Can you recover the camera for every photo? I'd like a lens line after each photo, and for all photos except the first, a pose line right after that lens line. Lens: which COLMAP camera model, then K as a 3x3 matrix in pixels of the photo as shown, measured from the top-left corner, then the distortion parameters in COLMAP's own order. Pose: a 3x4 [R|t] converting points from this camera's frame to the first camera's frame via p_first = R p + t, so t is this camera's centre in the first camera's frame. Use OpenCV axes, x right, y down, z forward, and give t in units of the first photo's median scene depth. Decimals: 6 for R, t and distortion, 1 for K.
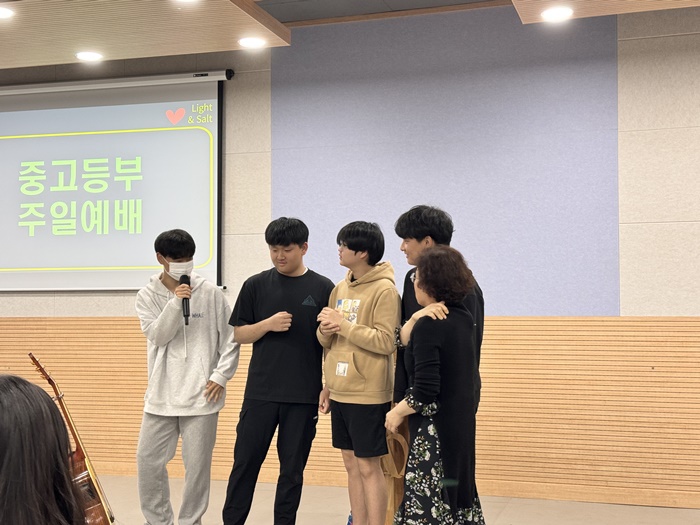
lens RADIAL K [[1024.7, 0, 346.3], [0, 1024.7, 253.5], [0, 0, 1]] dist [0.134392, 0.000000]
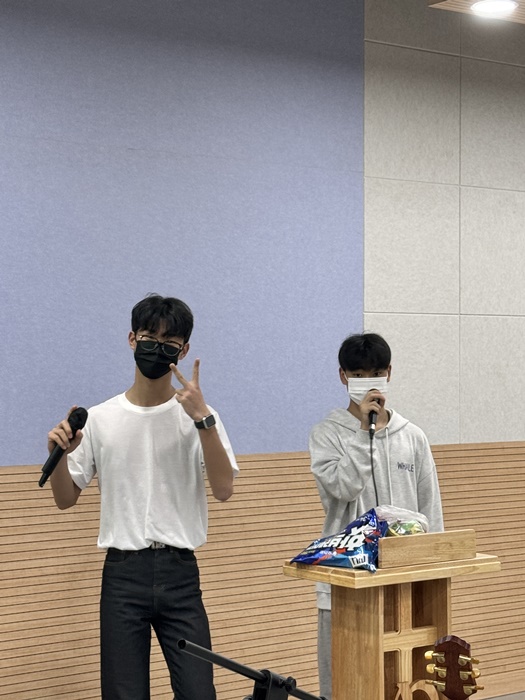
lens RADIAL K [[1521.1, 0, 253.9], [0, 1521.1, 334.6], [0, 0, 1]] dist [0.139862, 0.000000]
pose [[0.553057, 0.013141, 0.833040, -0.598339], [-0.053834, 0.998350, 0.019992, -0.029759], [-0.831403, -0.055902, 0.552851, 0.496041]]
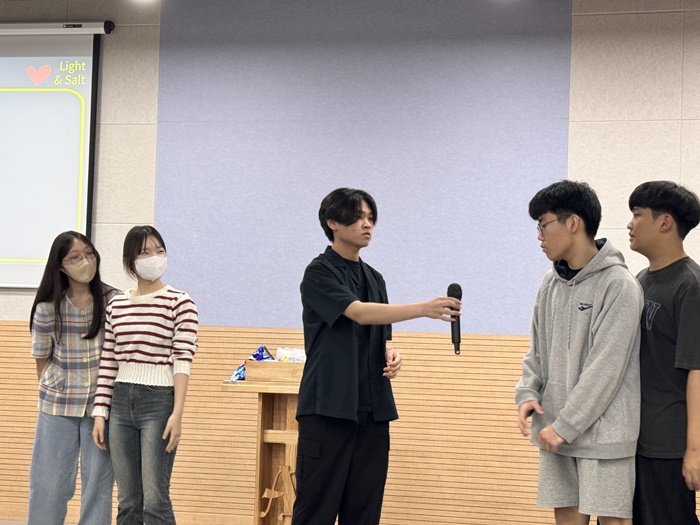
lens RADIAL K [[1224.7, 0, 358.6], [0, 1224.7, 254.2], [0, 0, 1]] dist [0.146701, 0.000000]
pose [[0.994212, 0.037101, 0.100823, -0.009440], [-0.037143, 0.999309, -0.001459, 0.000189], [-0.100807, -0.002294, 0.994903, 0.003086]]
